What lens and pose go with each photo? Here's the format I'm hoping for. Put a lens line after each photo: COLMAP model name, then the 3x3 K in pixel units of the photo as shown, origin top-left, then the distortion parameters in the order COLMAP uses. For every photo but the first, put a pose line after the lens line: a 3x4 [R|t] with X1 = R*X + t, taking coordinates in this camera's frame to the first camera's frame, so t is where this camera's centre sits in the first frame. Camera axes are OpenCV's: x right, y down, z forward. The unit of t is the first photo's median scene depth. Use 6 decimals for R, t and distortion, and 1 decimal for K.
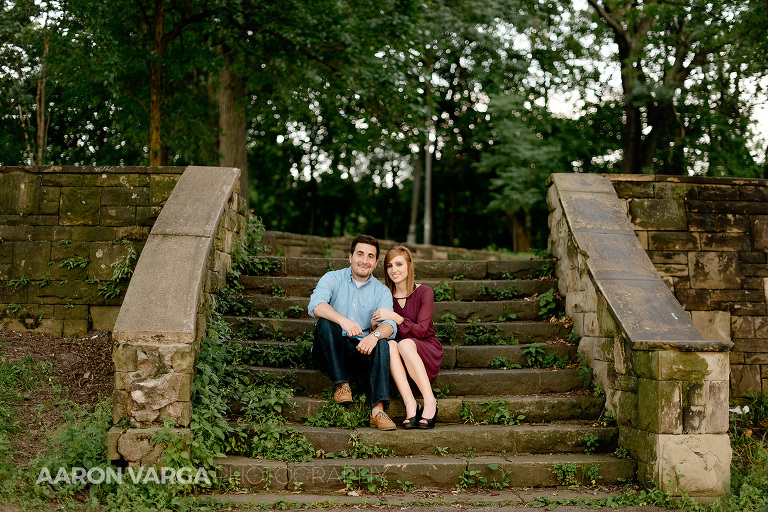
lens RADIAL K [[1201.1, 0, 363.0], [0, 1201.1, 256.6], [0, 0, 1]] dist [0.018595, -0.104578]
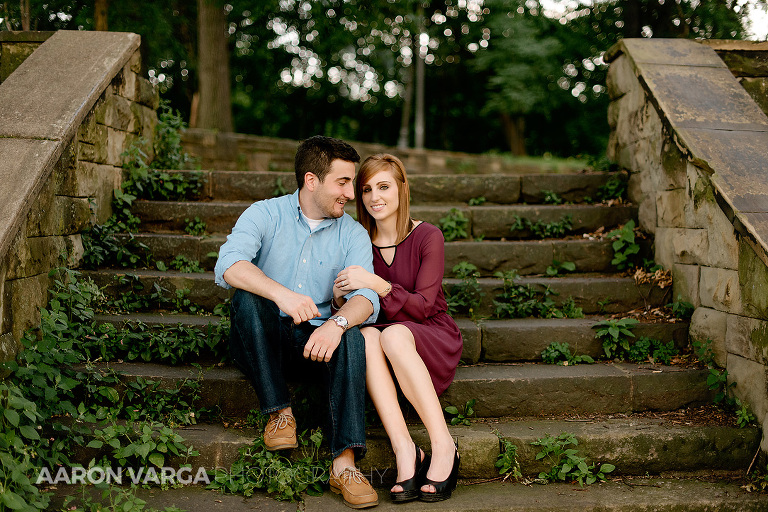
lens RADIAL K [[1201.1, 0, 363.0], [0, 1201.1, 256.6], [0, 0, 1]] dist [0.018595, -0.104578]
pose [[0.999955, -0.006395, 0.006951, 0.015834], [0.005824, 0.996841, 0.079213, -0.005450], [-0.007435, -0.079169, 0.996833, 0.422218]]
